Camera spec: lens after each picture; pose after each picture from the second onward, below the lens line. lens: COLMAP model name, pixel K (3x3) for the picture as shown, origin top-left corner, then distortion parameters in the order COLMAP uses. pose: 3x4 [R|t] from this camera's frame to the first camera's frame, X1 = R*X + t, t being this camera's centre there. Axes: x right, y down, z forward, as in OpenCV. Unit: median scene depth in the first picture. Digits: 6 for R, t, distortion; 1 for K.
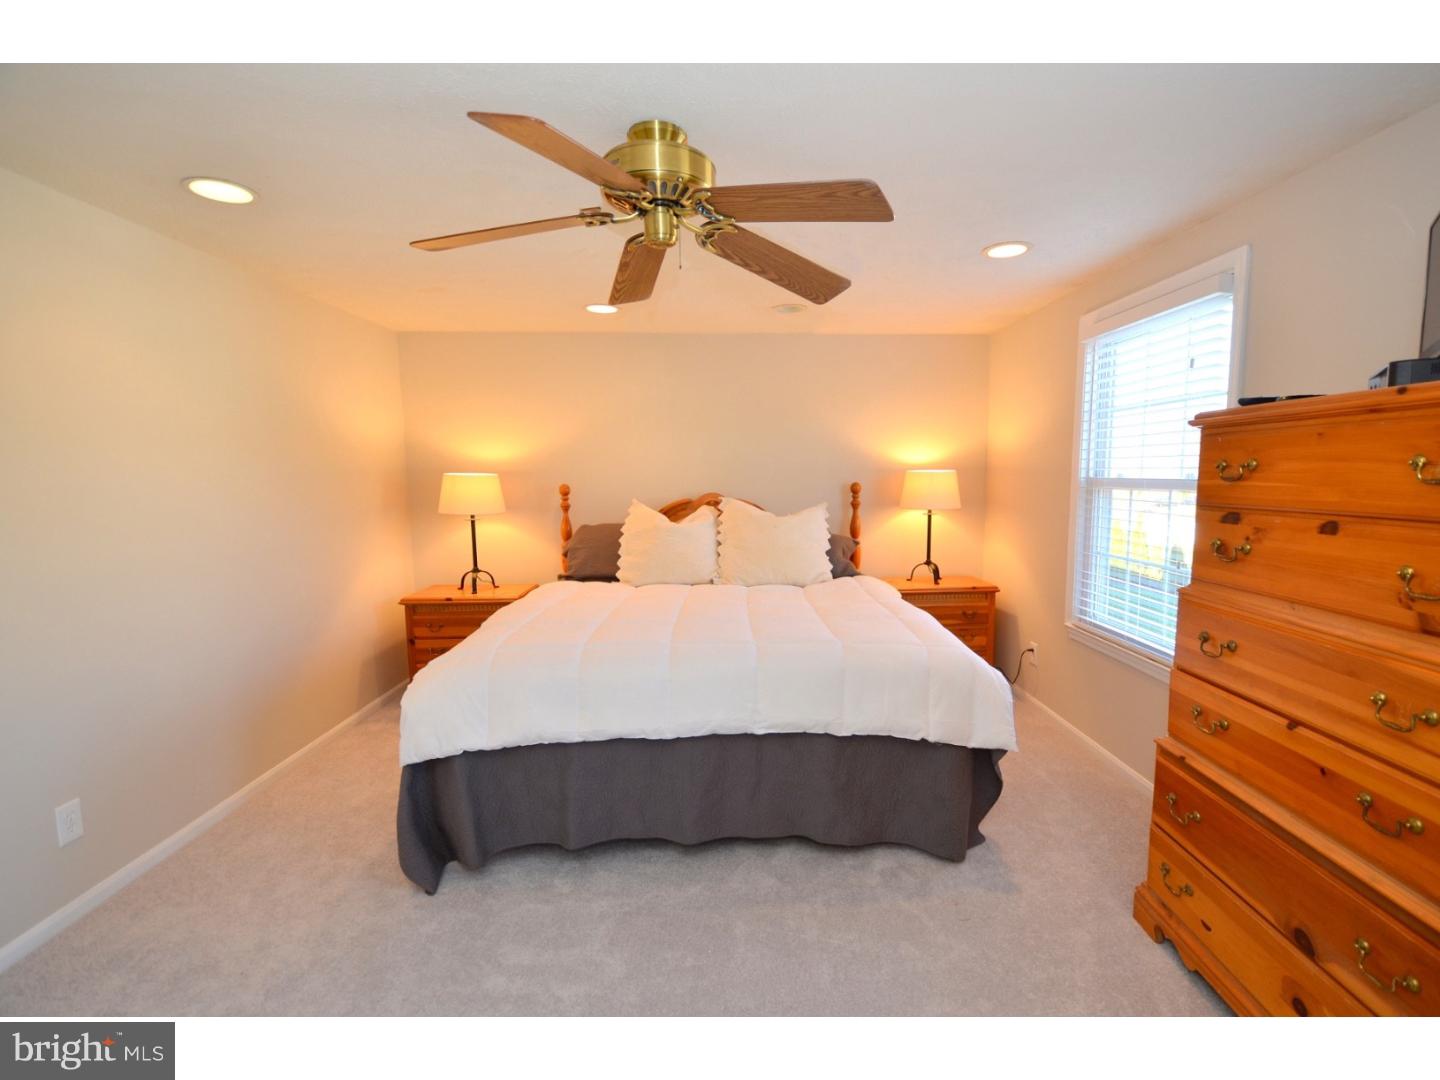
lens RADIAL K [[643.5, 0, 747.1], [0, 643.5, 546.3], [0, 0, 1]] dist [0.010920, -0.017951]
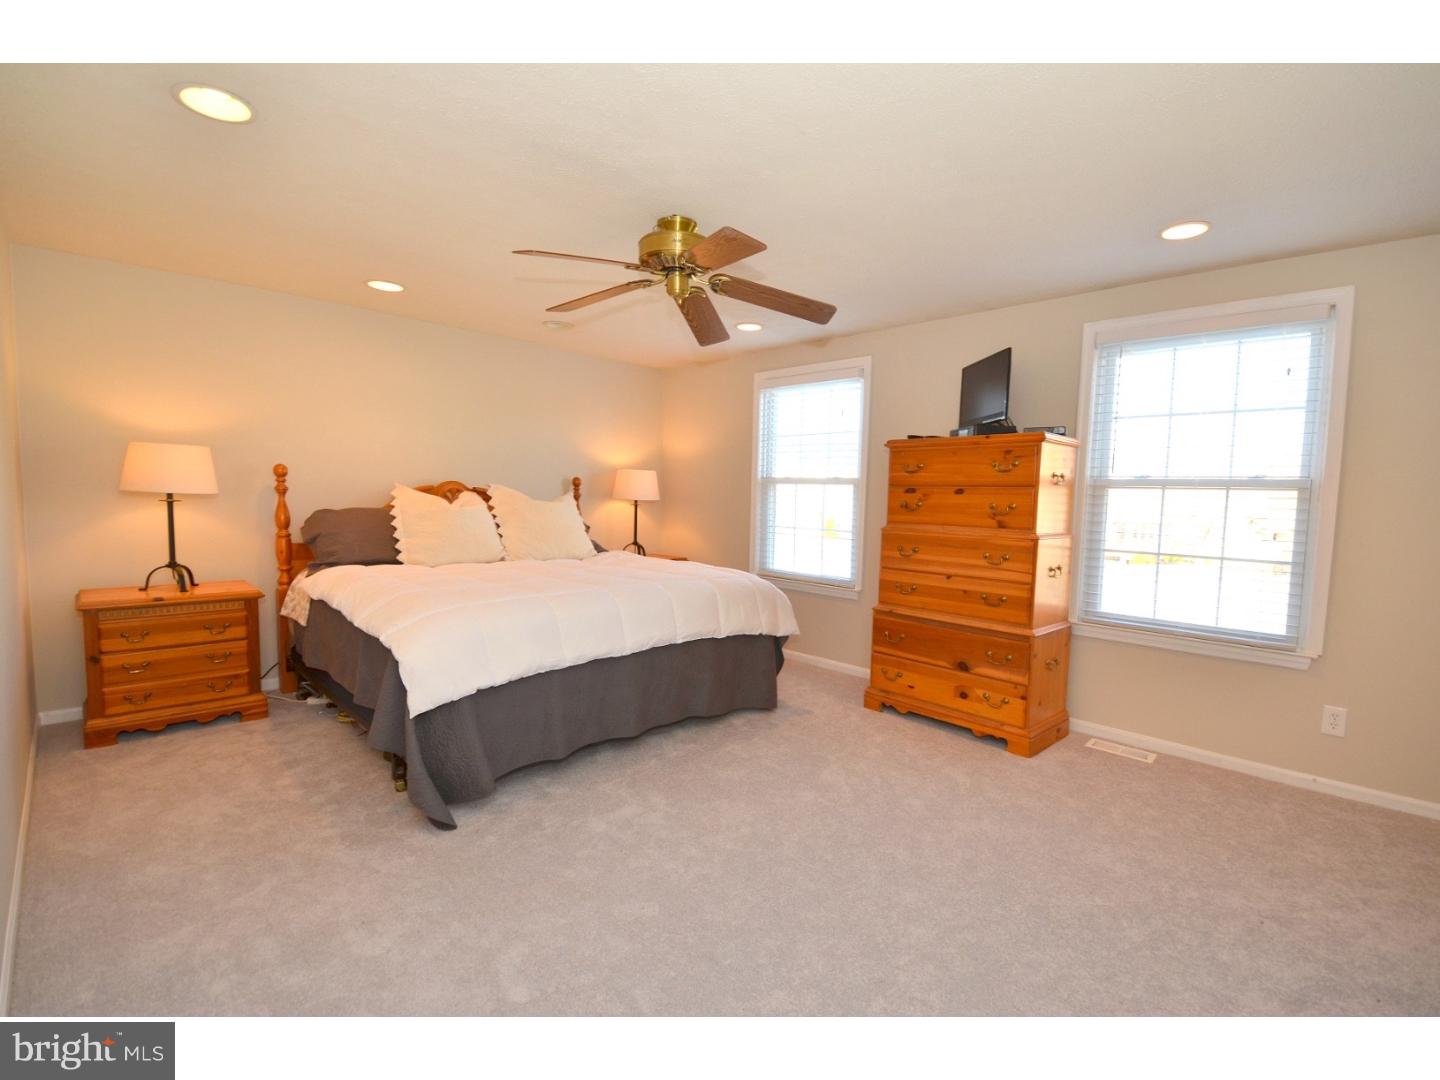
lens RADIAL K [[643.5, 0, 747.1], [0, 643.5, 546.3], [0, 0, 1]] dist [0.010920, -0.017951]
pose [[0.724702, -0.029374, 0.688436, -0.774418], [0.045744, 0.998938, -0.005530, 0.088723], [-0.687542, 0.035500, 0.725276, -0.115939]]
